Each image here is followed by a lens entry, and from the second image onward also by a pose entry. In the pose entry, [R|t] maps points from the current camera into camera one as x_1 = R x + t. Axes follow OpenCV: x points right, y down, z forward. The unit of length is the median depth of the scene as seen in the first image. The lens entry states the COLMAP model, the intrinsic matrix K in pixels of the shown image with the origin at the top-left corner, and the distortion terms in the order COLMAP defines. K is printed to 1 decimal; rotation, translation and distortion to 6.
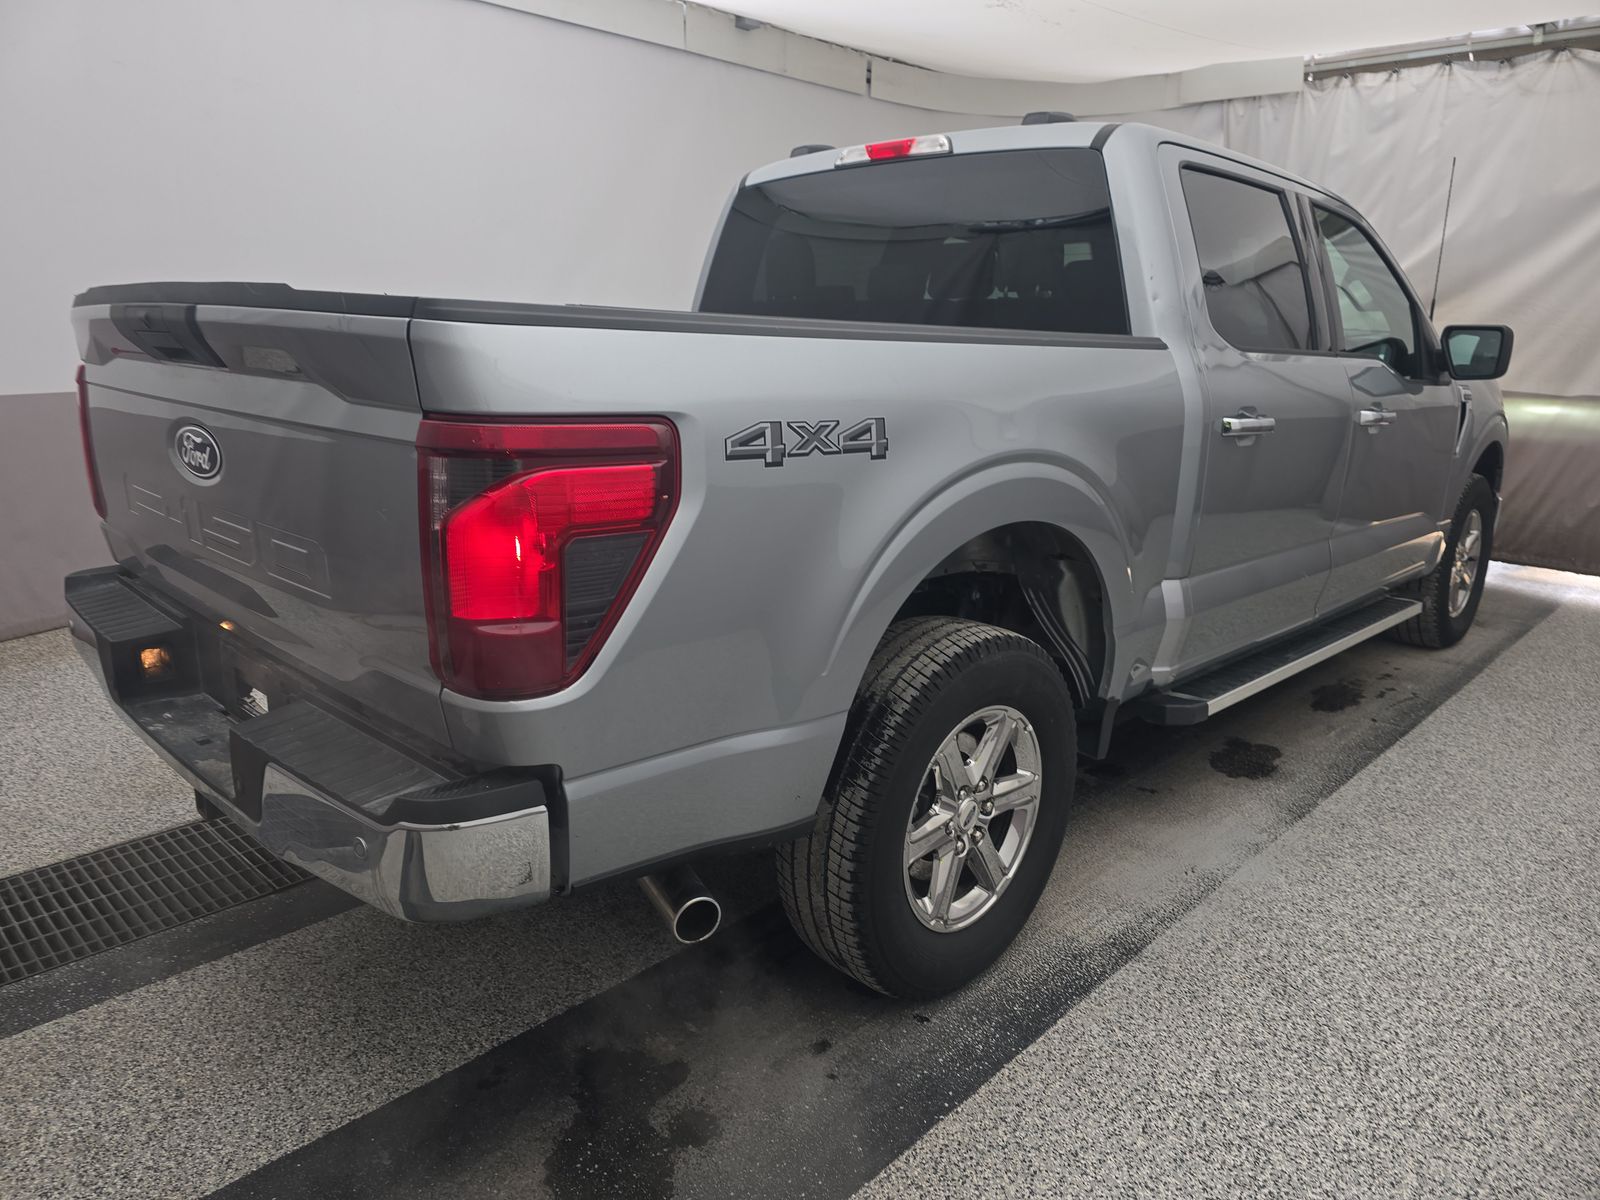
lens RADIAL K [[1071.9, 0, 800.0], [0, 1071.9, 600.0], [0, 0, 1]] dist [0.003288, -0.020506]
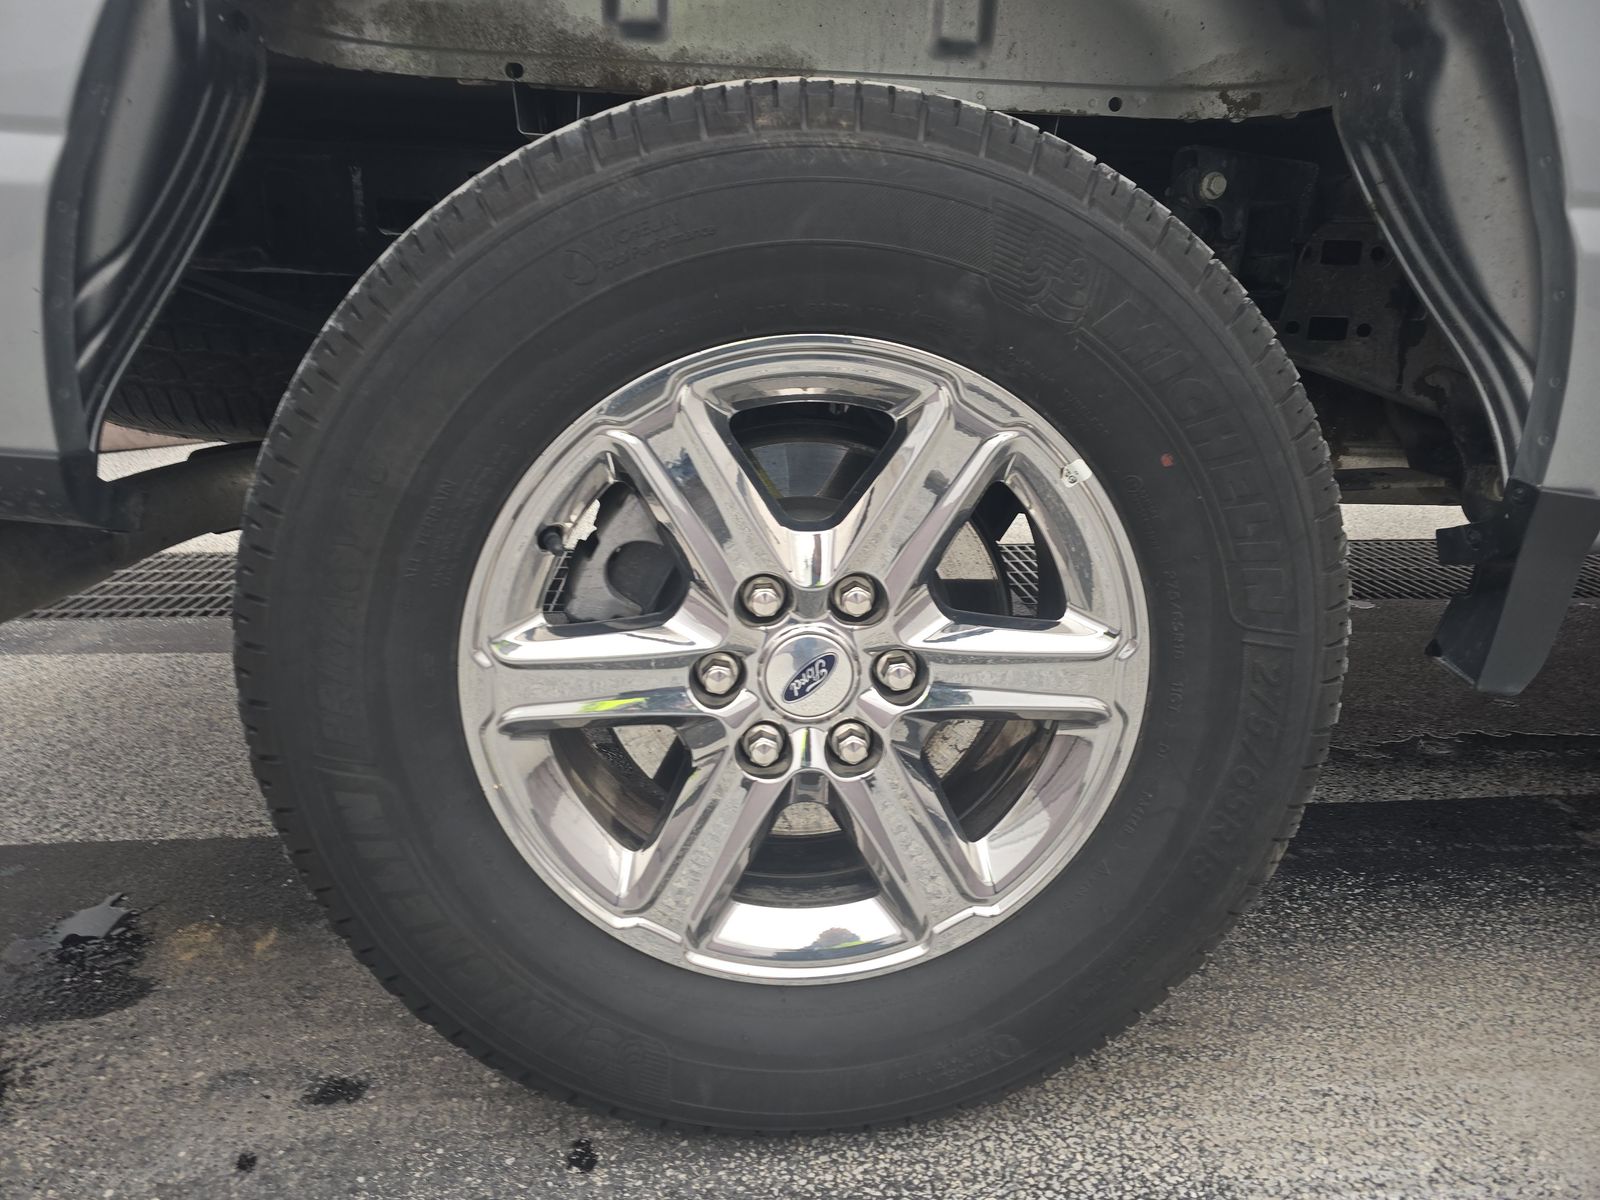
lens RADIAL K [[1071.9, 0, 800.0], [0, 1071.9, 600.0], [0, 0, 1]] dist [0.003288, -0.020506]
pose [[0.749648, 0.178746, -0.637243, 0.169379], [-0.152586, 0.983578, 0.096391, 0.065345], [0.644008, 0.024975, 0.764611, 0.335865]]
